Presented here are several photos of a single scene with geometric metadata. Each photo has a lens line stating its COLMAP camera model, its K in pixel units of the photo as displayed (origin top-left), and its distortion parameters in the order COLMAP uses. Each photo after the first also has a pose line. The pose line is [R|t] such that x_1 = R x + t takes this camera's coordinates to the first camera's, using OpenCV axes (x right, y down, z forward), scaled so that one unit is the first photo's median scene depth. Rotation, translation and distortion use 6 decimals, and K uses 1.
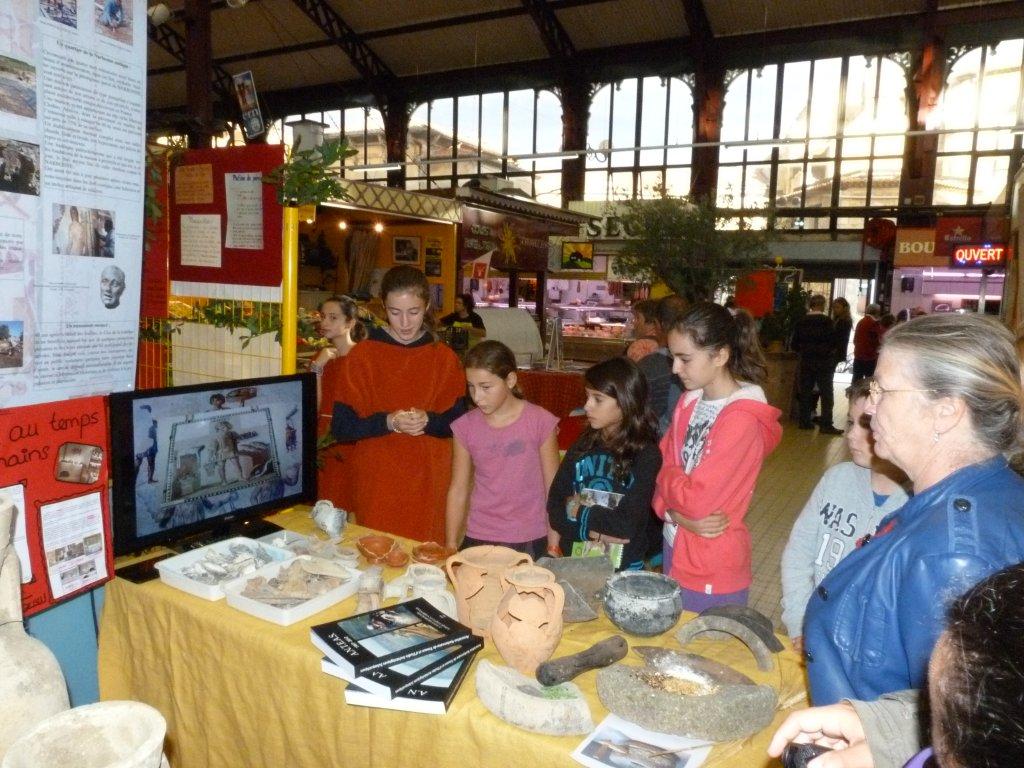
lens RADIAL K [[768.2, 0, 514.0], [0, 768.2, 383.8], [0, 0, 1]] dist [-0.031308, 0.013465]
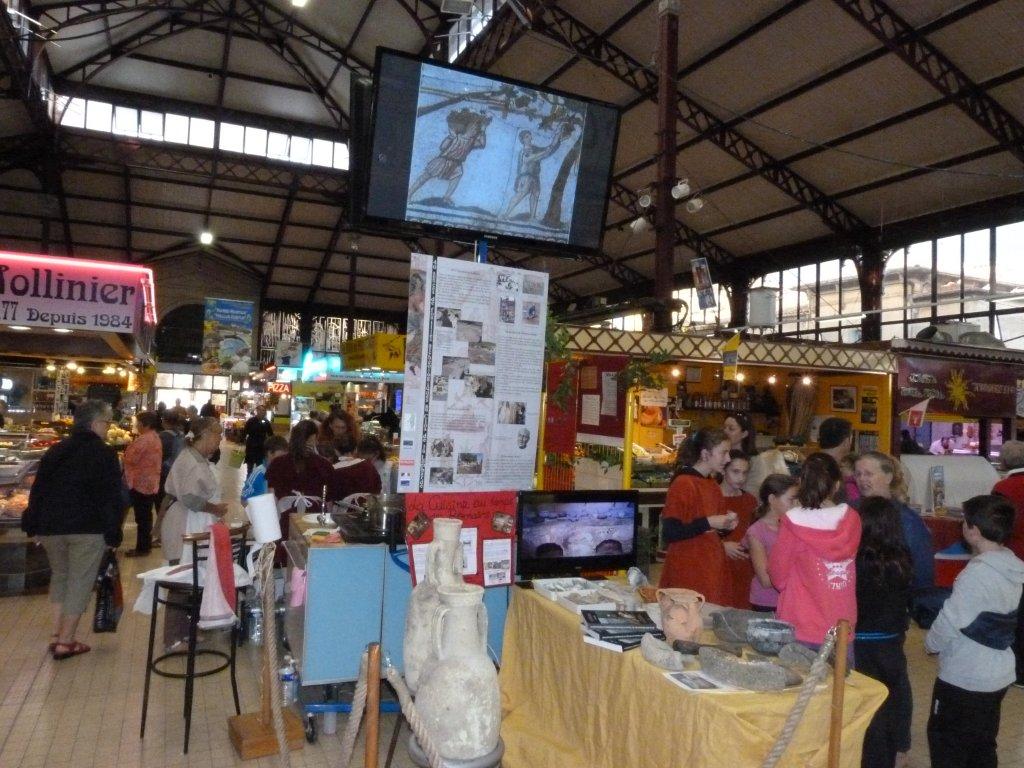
lens RADIAL K [[775.6, 0, 502.9], [0, 775.6, 379.3], [0, 0, 1]] dist [-0.058988, 0.064572]
pose [[0.798668, -0.027746, -0.601132, 0.120648], [-0.085252, 0.983644, -0.158668, 0.009212], [0.595703, 0.177971, 0.783239, -0.122651]]
